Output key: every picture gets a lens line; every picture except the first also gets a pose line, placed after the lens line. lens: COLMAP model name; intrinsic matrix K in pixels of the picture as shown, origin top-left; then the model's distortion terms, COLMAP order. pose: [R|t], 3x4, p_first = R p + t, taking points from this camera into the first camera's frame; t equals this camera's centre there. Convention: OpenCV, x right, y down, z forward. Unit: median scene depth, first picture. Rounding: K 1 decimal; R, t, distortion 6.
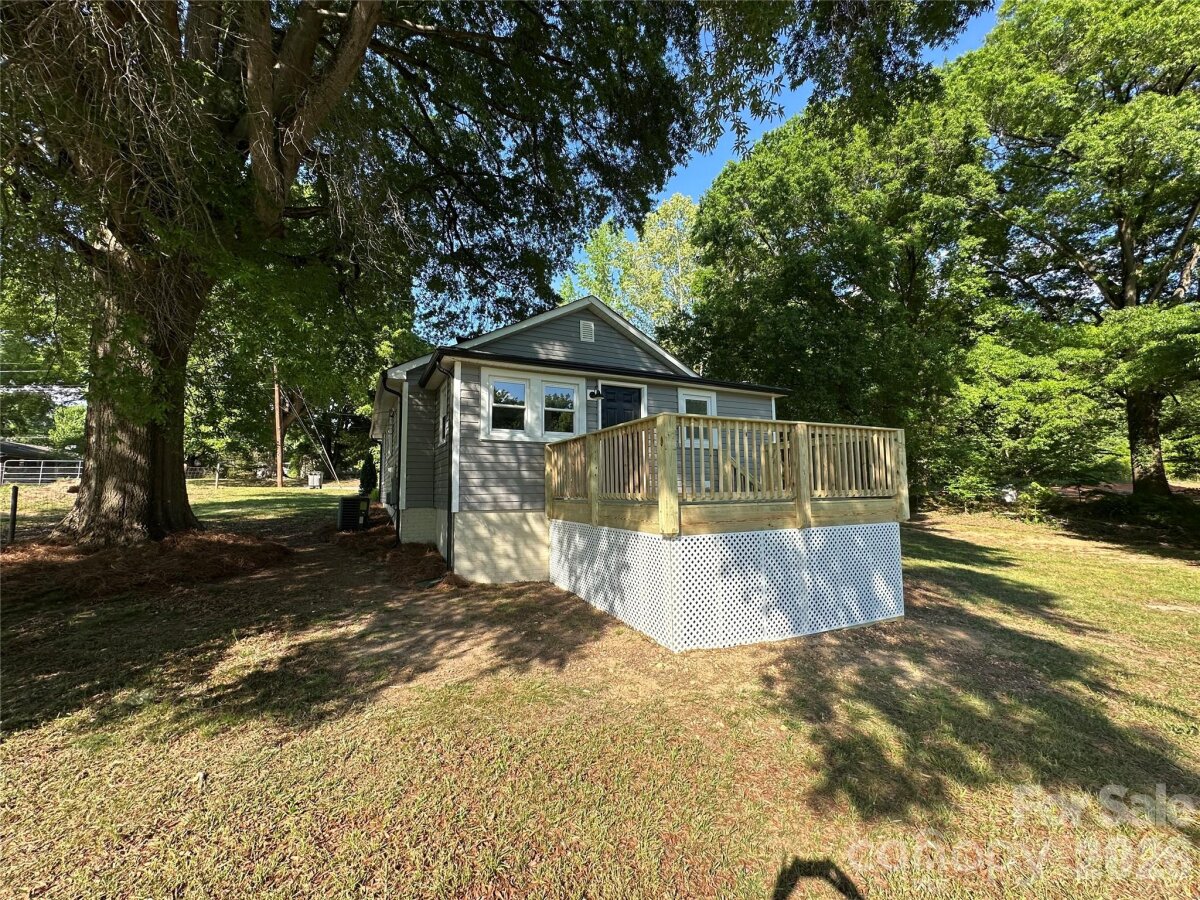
lens RADIAL K [[481.2, 0, 599.5], [0, 481.2, 445.9], [0, 0, 1]] dist [-0.000864, -0.000007]
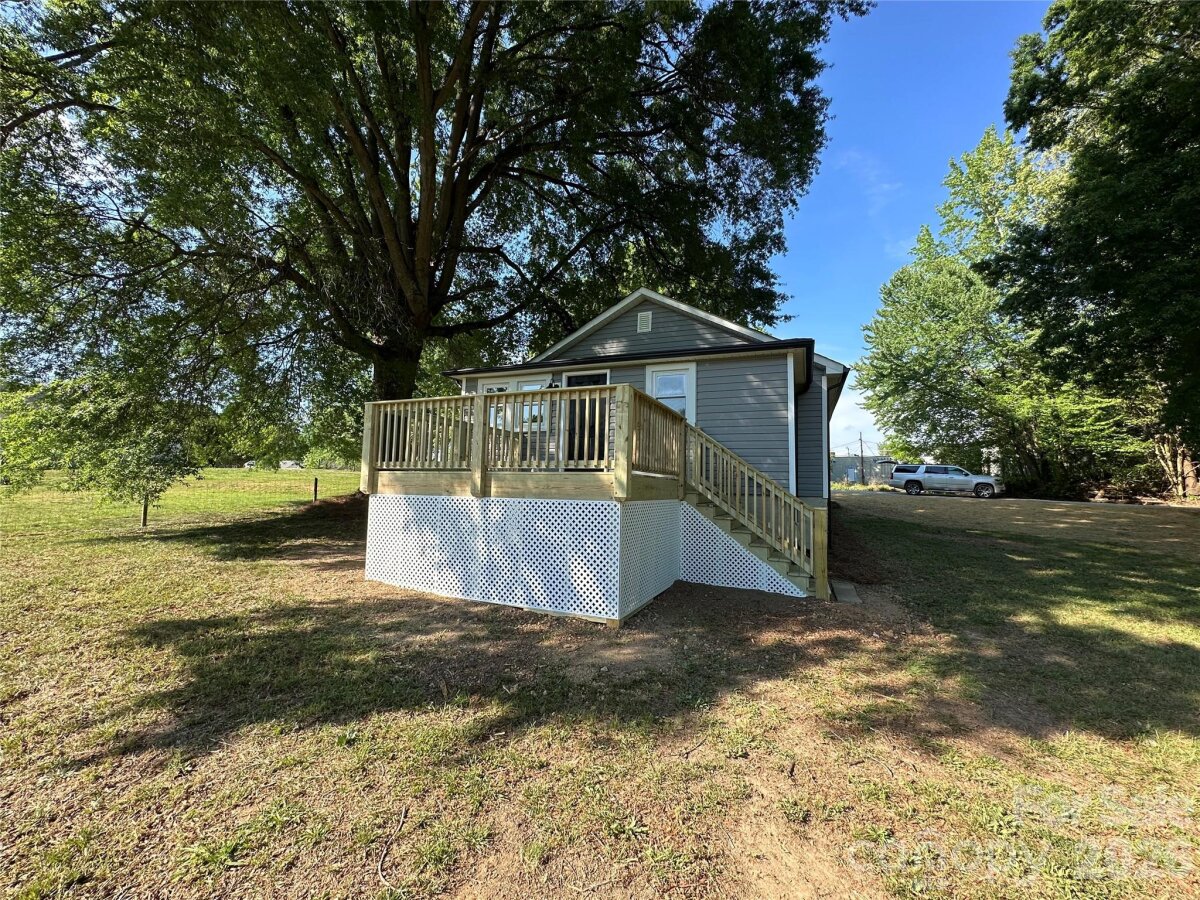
lens RADIAL K [[481.2, 0, 599.5], [0, 481.2, 445.9], [0, 0, 1]] dist [-0.000864, -0.000007]
pose [[0.651483, -0.044463, -0.757359, 1.430858], [0.037520, 0.998948, -0.026371, 0.102648], [0.757735, -0.011235, 0.652466, 0.546995]]
